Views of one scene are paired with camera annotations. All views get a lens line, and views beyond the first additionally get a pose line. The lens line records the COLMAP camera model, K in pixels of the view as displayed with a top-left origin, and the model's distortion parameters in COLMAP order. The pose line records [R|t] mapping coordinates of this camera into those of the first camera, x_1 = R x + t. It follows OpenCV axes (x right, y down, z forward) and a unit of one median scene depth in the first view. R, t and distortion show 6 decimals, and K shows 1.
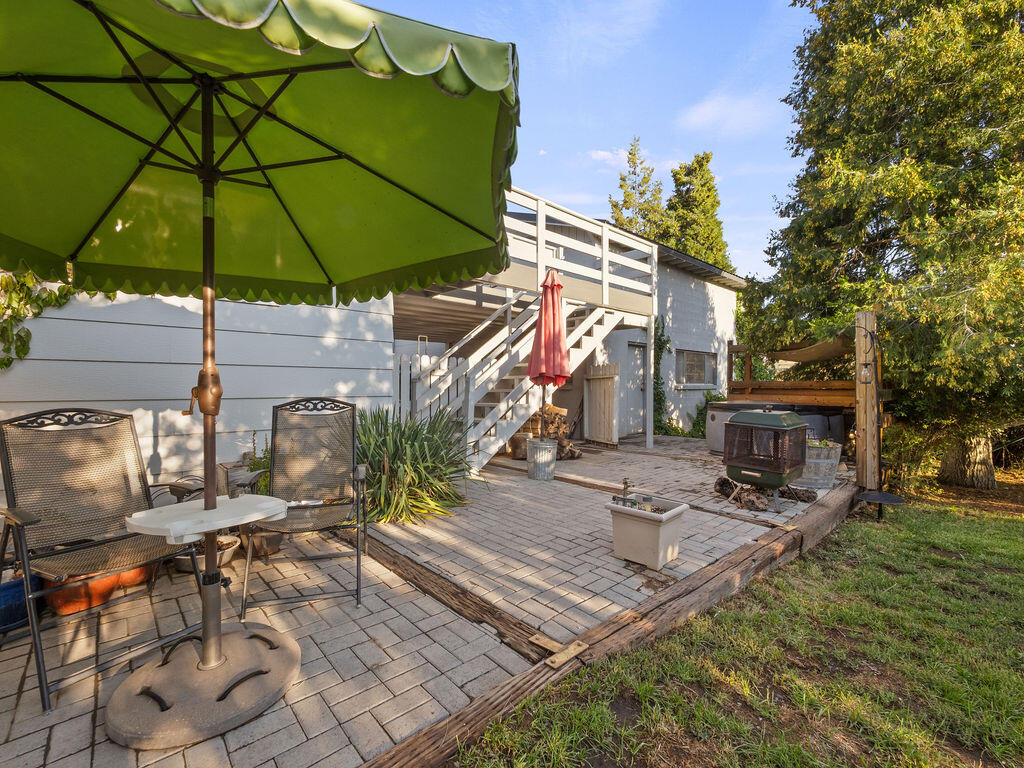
lens RADIAL K [[439.4, 0, 510.3], [0, 439.4, 388.0], [0, 0, 1]] dist [-0.001499, 0.000915]
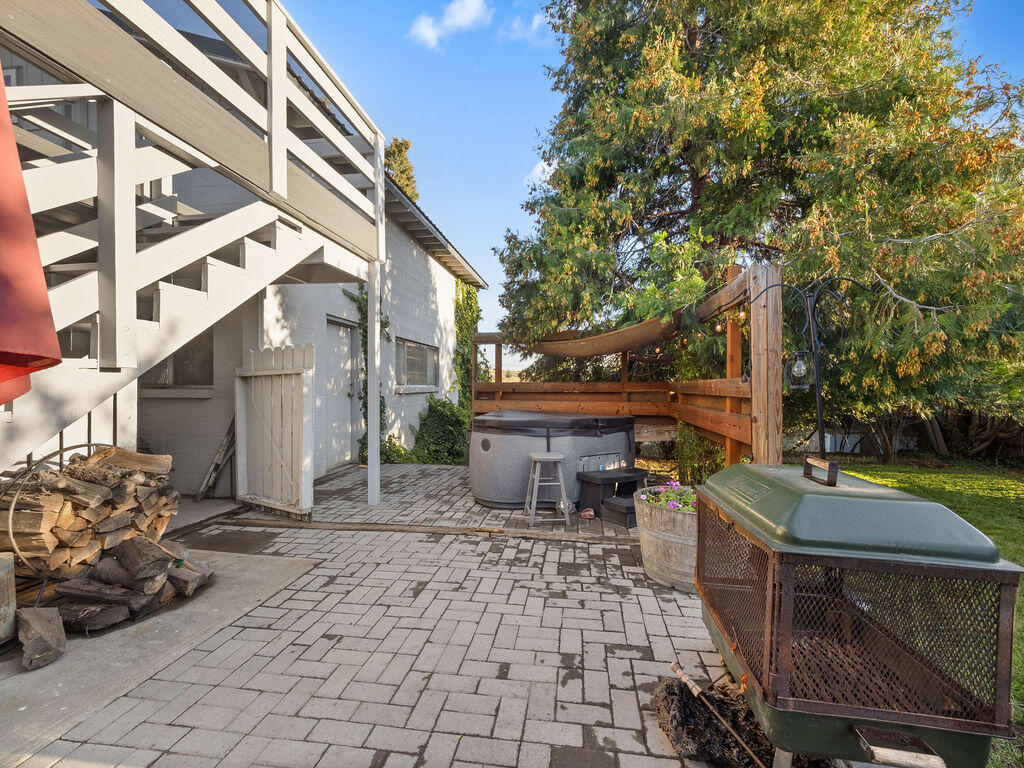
lens RADIAL K [[439.4, 0, 516.5], [0, 439.4, 392.4], [0, 0, 1]] dist [-0.001499, 0.000915]
pose [[0.772764, -0.011174, 0.634595, 0.101331], [0.003942, 0.999910, 0.012806, -0.007947], [-0.634681, -0.007395, 0.772739, 0.435106]]
